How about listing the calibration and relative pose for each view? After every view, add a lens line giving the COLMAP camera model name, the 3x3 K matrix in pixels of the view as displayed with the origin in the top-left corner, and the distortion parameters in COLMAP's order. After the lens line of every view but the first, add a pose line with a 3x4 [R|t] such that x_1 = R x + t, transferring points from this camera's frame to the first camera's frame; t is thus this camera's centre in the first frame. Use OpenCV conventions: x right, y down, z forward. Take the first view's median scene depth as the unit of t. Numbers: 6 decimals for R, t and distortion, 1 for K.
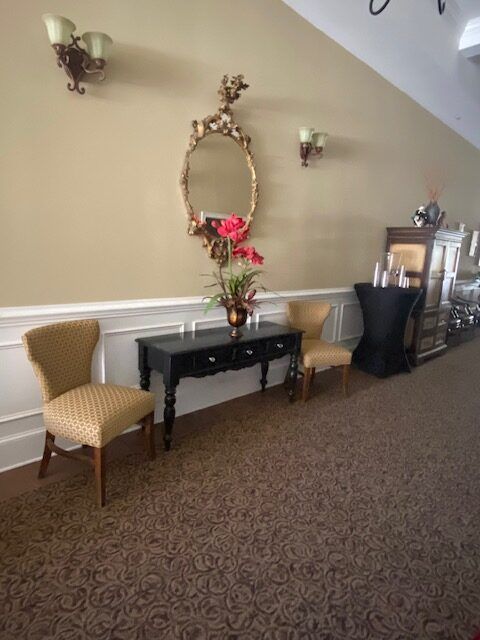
lens RADIAL K [[357.6, 0, 240.0], [0, 357.6, 320.0], [0, 0, 1]] dist [-0.000139, -0.000635]
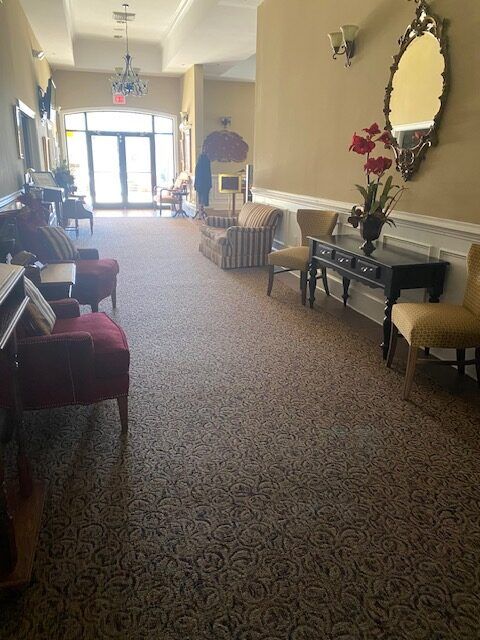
lens RADIAL K [[531.0, 0, 239.4], [0, 531.0, 329.3], [0, 0, 1]] dist [0.054625, -0.008130]
pose [[-0.457865, 0.221852, -0.860896, 1.401803], [-0.196706, 0.919081, 0.341463, -0.180635], [0.866987, 0.325688, -0.377175, 1.243756]]
